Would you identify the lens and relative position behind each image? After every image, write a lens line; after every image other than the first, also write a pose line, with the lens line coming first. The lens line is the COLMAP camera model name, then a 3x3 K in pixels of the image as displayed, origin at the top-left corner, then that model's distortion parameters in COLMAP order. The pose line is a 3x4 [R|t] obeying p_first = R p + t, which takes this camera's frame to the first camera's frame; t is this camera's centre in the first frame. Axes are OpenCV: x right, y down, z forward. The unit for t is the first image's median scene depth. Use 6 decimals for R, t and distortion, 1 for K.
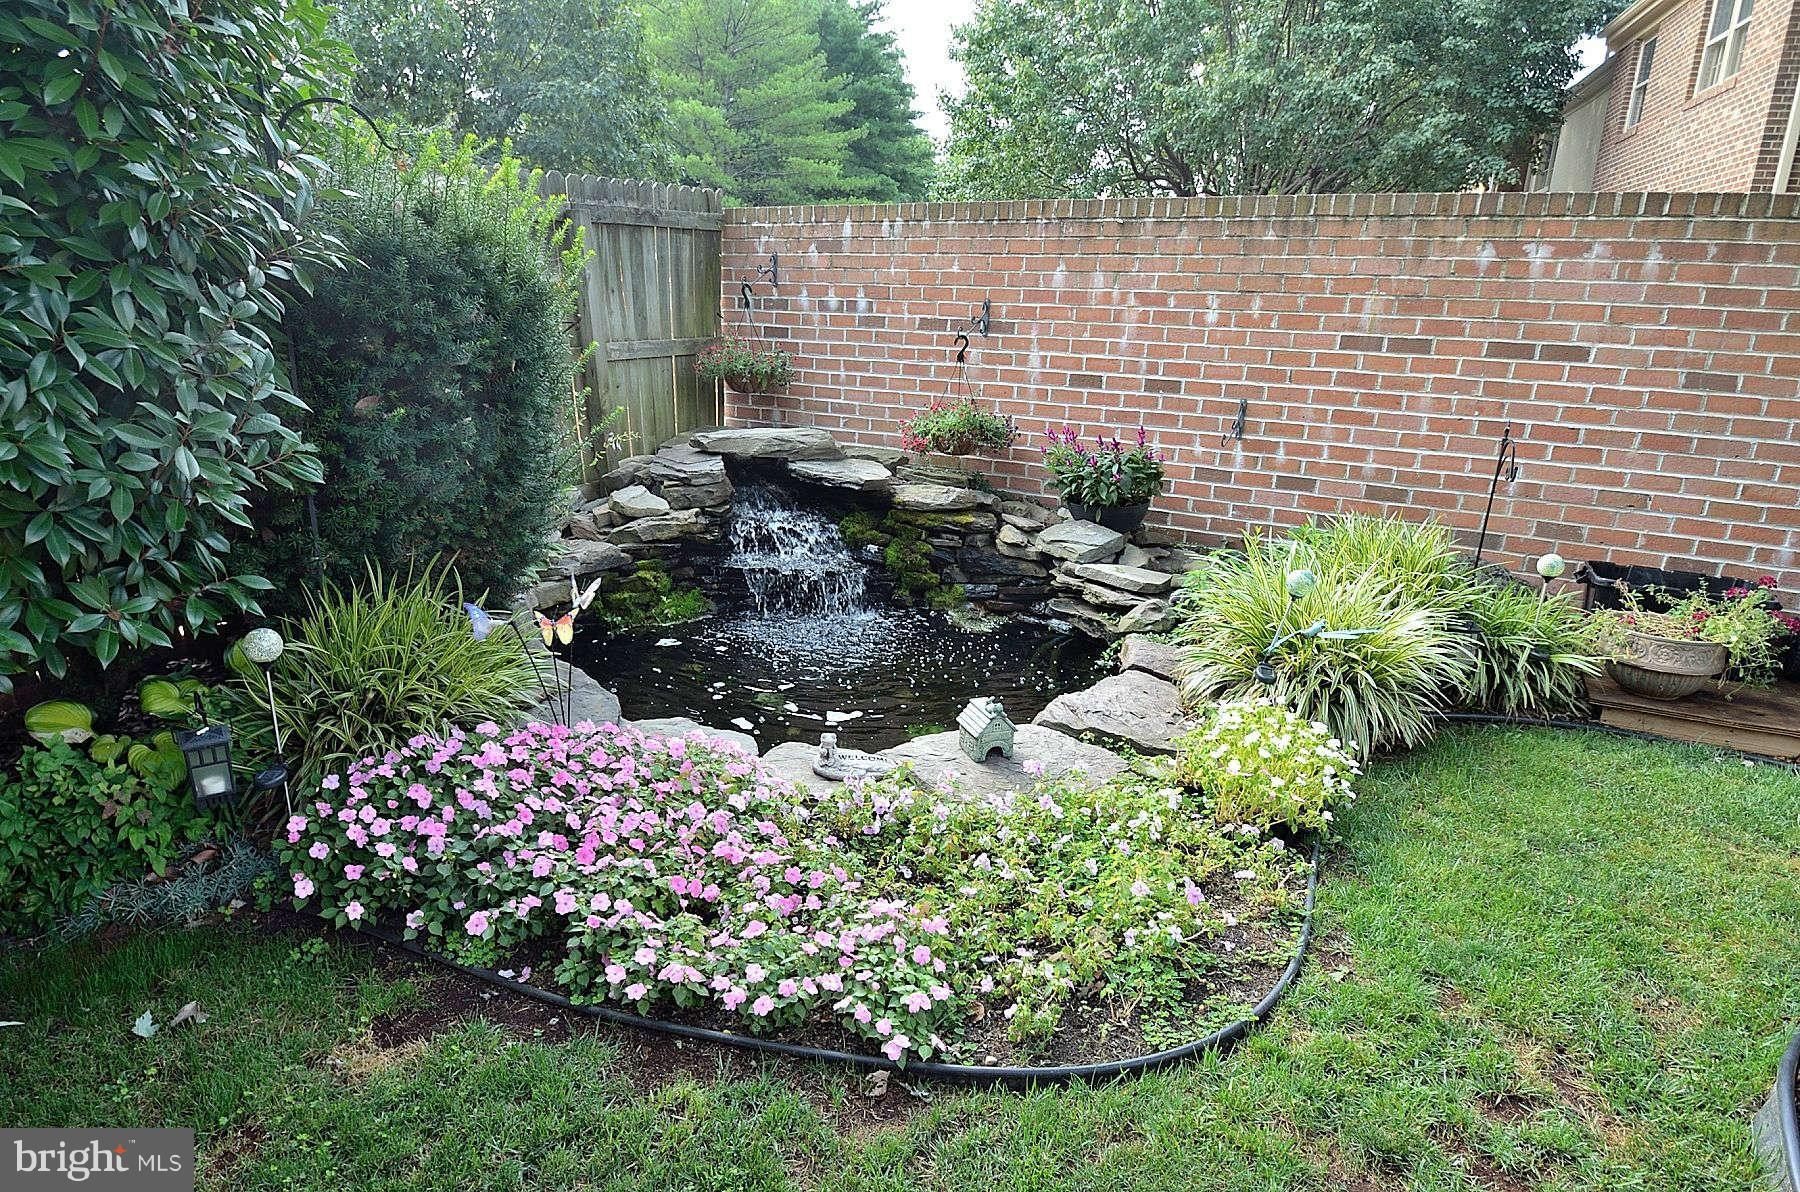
lens RADIAL K [[1017.1, 0, 863.8], [0, 1017.1, 640.9], [0, 0, 1]] dist [-0.033548, 0.001786]
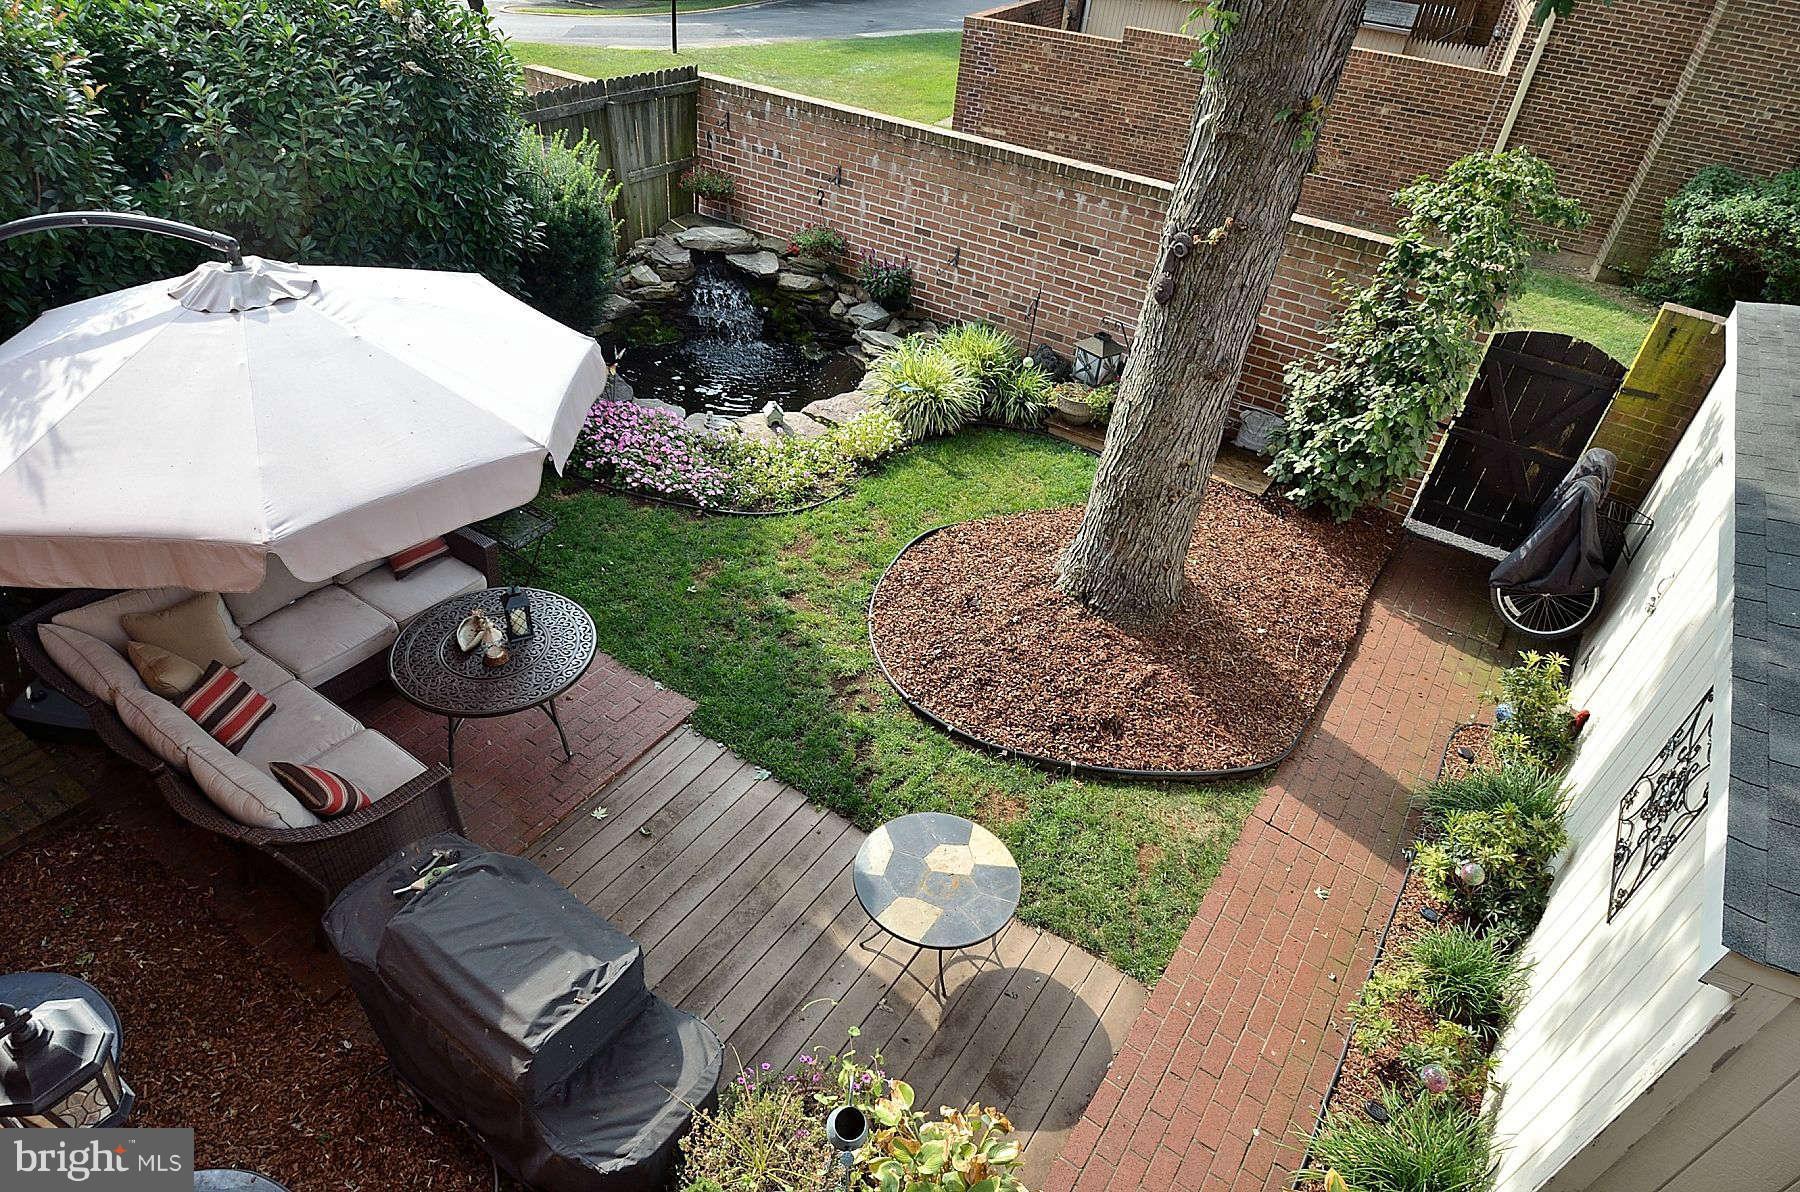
lens RADIAL K [[1017.1, 0, 863.8], [0, 1017.1, 640.9], [0, 0, 1]] dist [-0.033548, 0.001786]
pose [[0.996503, 0.083129, -0.008488, 0.294530], [-0.075421, 0.938505, 0.336927, -0.181446], [0.035974, -0.335109, 0.941492, -1.133036]]
